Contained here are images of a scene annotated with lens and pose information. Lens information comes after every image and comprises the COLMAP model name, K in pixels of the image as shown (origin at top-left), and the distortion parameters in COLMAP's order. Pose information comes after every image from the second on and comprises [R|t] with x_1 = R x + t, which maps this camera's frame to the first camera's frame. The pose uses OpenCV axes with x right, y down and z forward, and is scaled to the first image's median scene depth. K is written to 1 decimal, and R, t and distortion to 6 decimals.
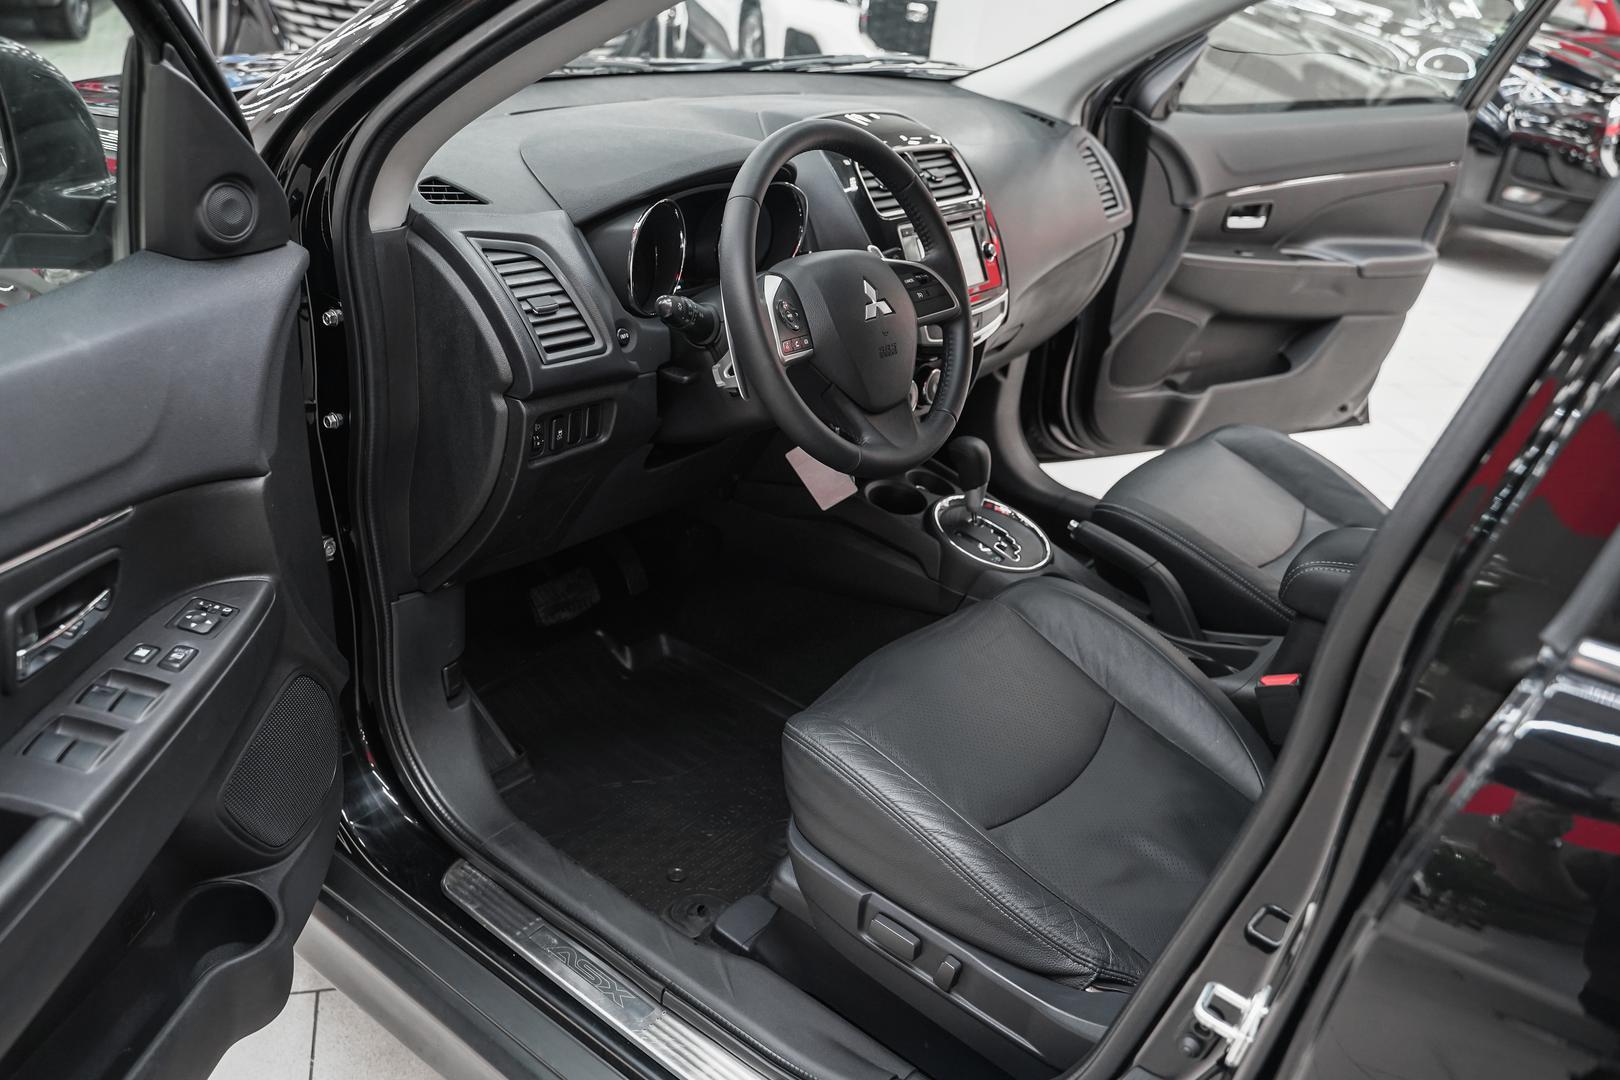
lens RADIAL K [[1263.7, 0, 811.2], [0, 1263.7, 540.8], [0, 0, 1]] dist [-0.003264, 0.000277]
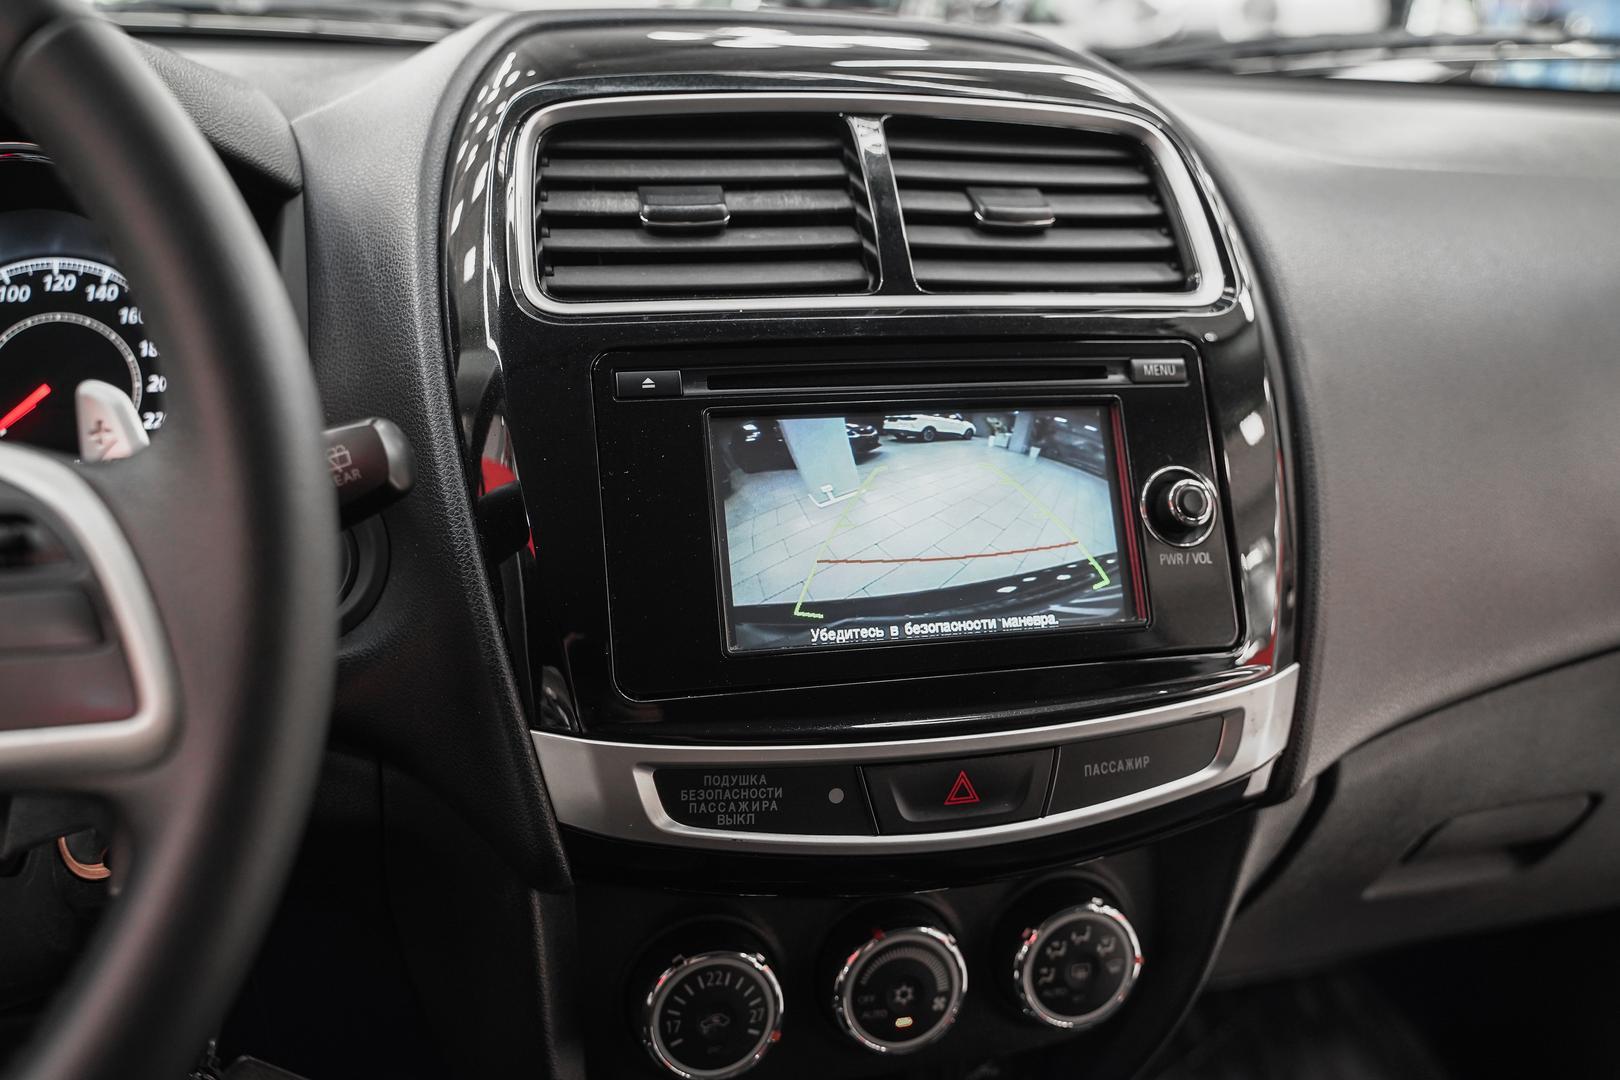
lens RADIAL K [[1506.0, 0, 810.0], [0, 1506.0, 540.0], [0, 0, 1]] dist [-0.000167, -0.001651]
pose [[0.801973, 0.113581, -0.586463, 0.253650], [-0.225168, 0.966819, -0.120666, -0.168705], [0.553298, 0.228823, 0.800937, 0.715675]]
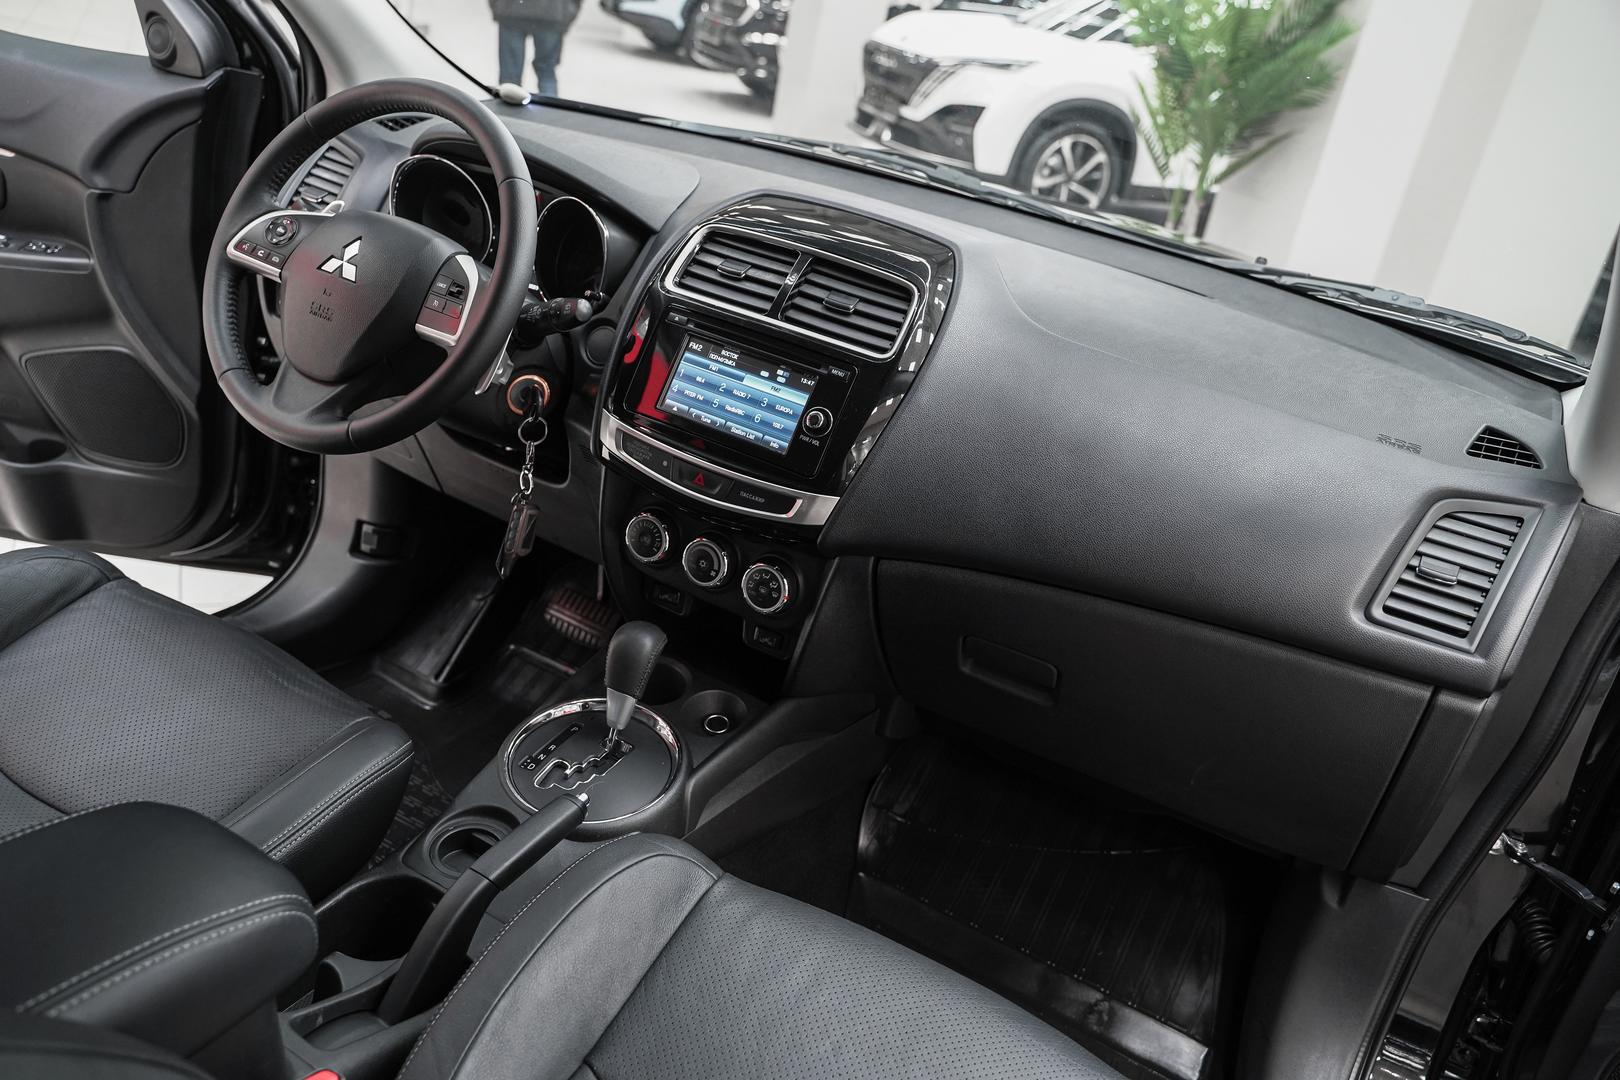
lens RADIAL K [[1324.7, 0, 810.0], [0, 1324.7, 540.0], [0, 0, 1]] dist [-0.006363, -0.005608]
pose [[0.162071, 0.330536, -0.929774, 0.793185], [-0.584984, 0.790993, 0.179229, -0.298403], [0.794686, 0.514855, 0.321555, 0.796734]]
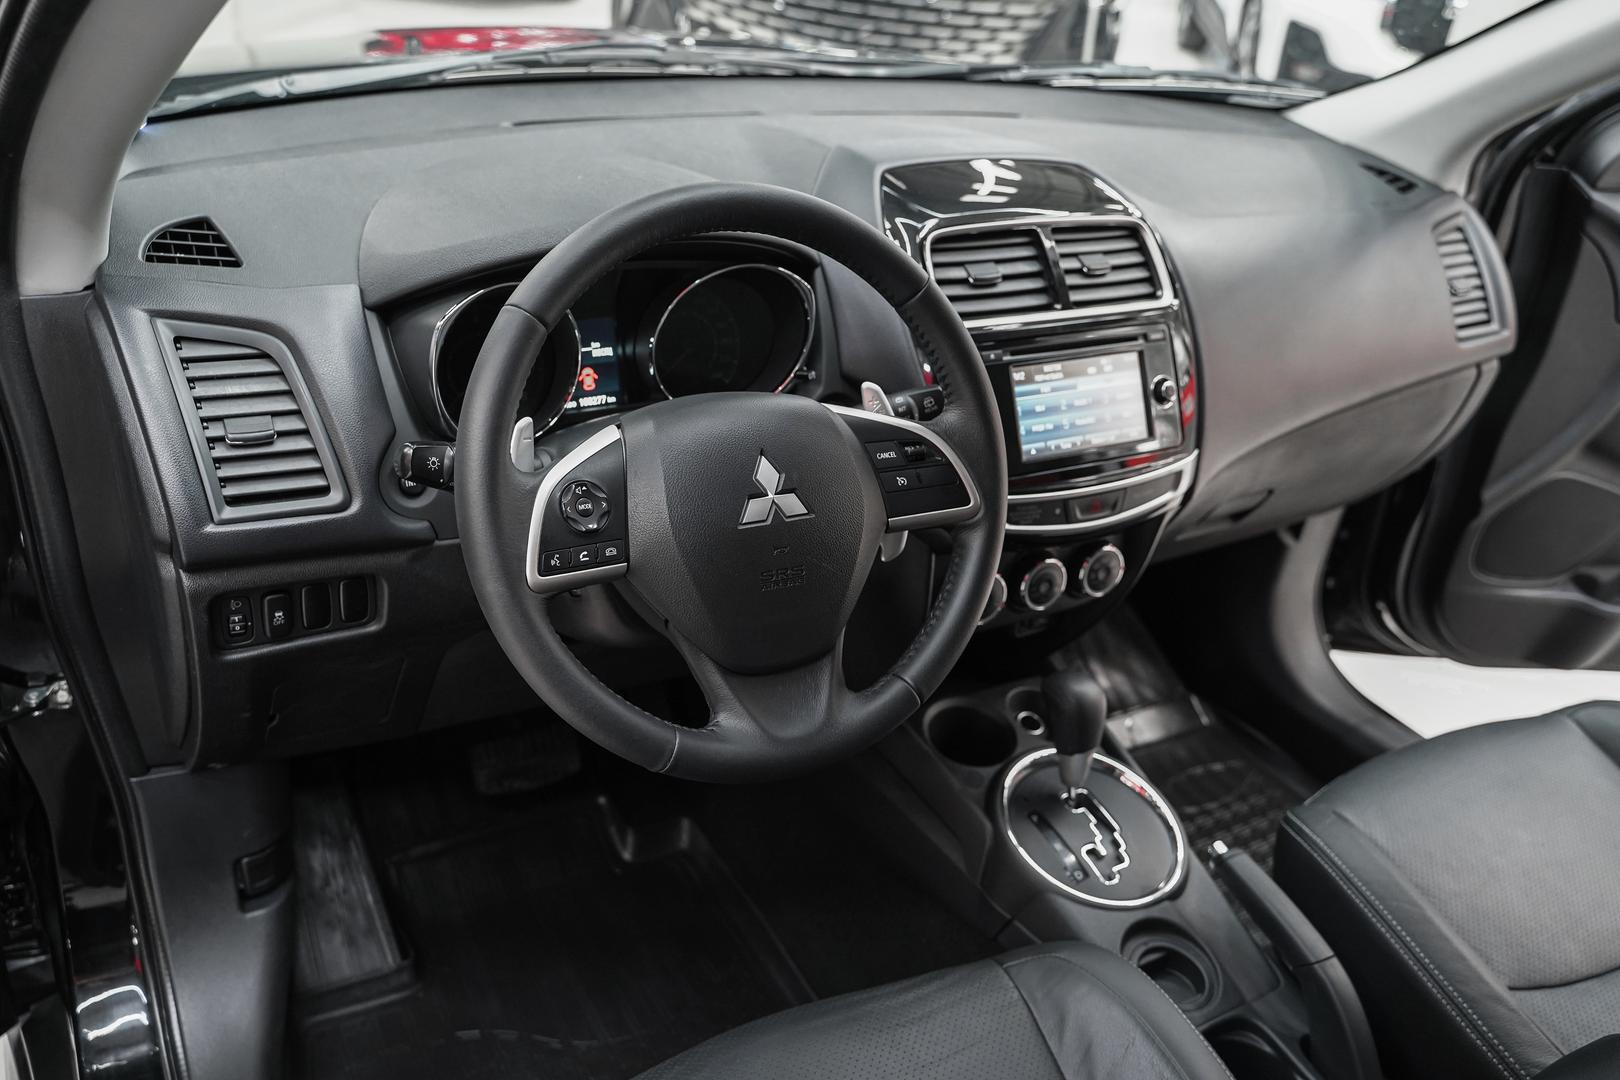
lens RADIAL K [[1313.9, 0, 810.0], [0, 1313.9, 540.0], [0, 0, 1]] dist [-0.003285, 0.000260]
pose [[0.923027, 0.179318, -0.340391, 0.211554], [-0.179364, 0.983275, 0.031612, -0.143522], [0.340367, 0.031875, 0.939752, 0.320474]]
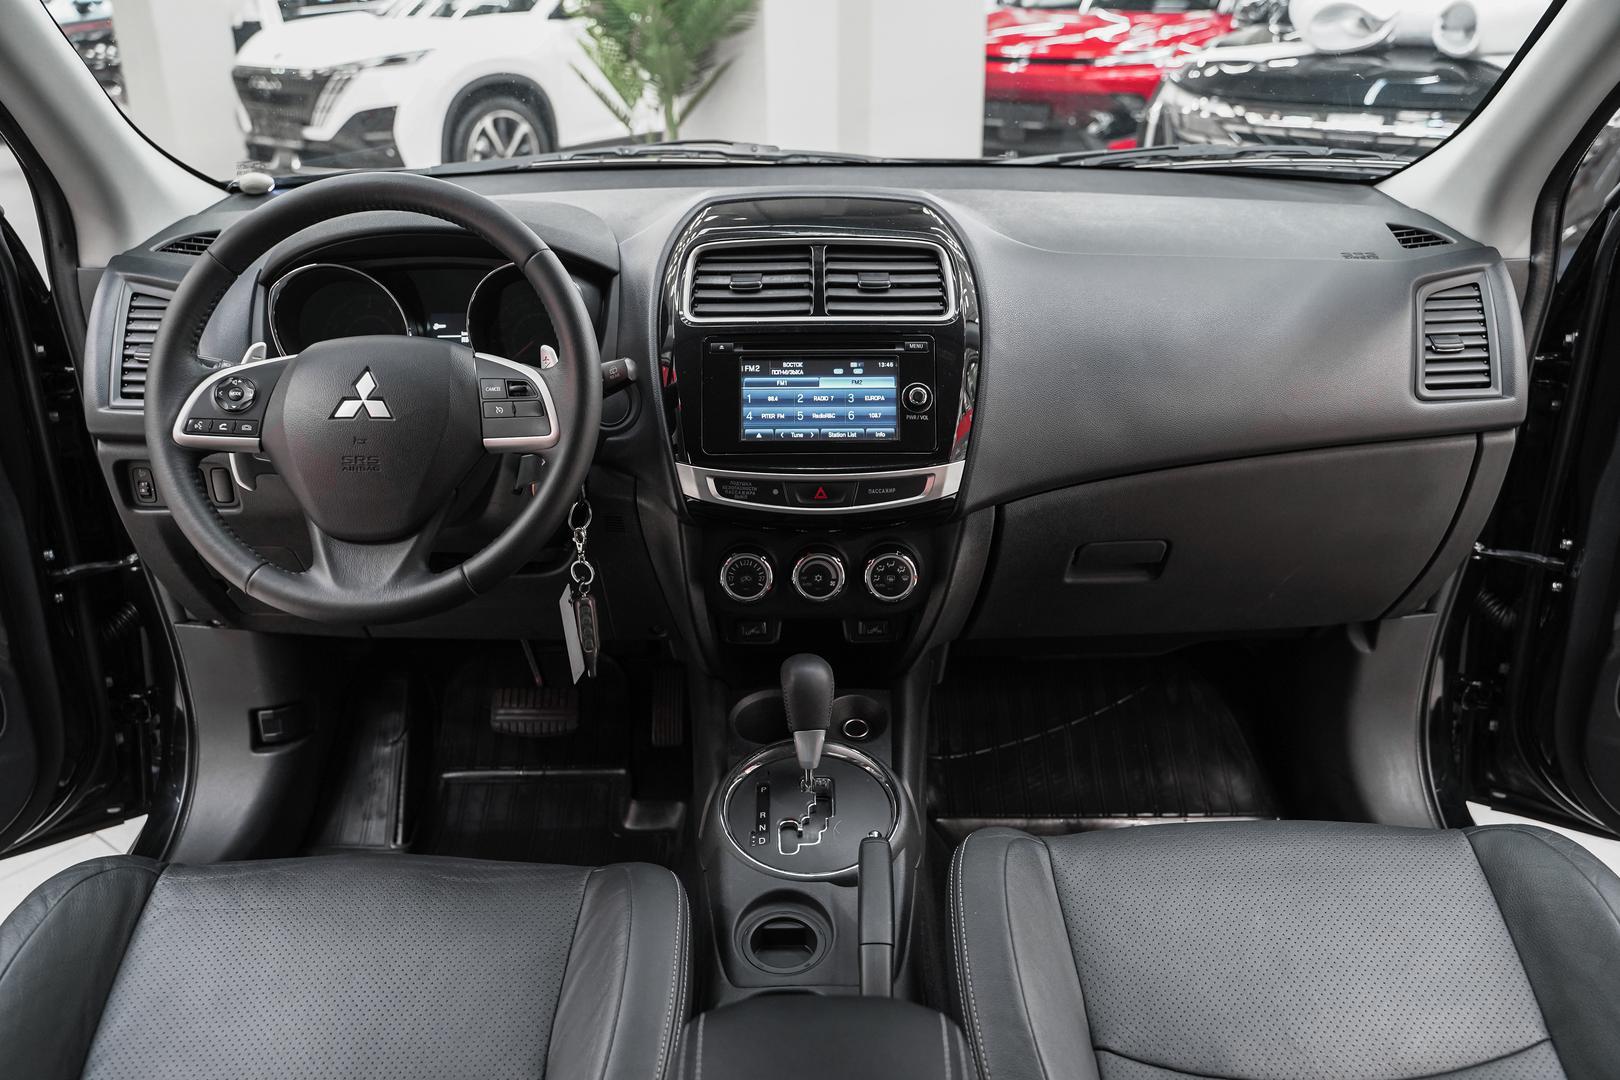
lens RADIAL K [[1313.9, 0, 810.0], [0, 1313.9, 540.0], [0, 0, 1]] dist [-0.003285, 0.000260]
pose [[0.615567, 0.203350, -0.761398, 0.639173], [-0.294245, 0.955573, 0.017321, -0.151316], [0.731094, 0.213375, 0.648053, 0.520657]]
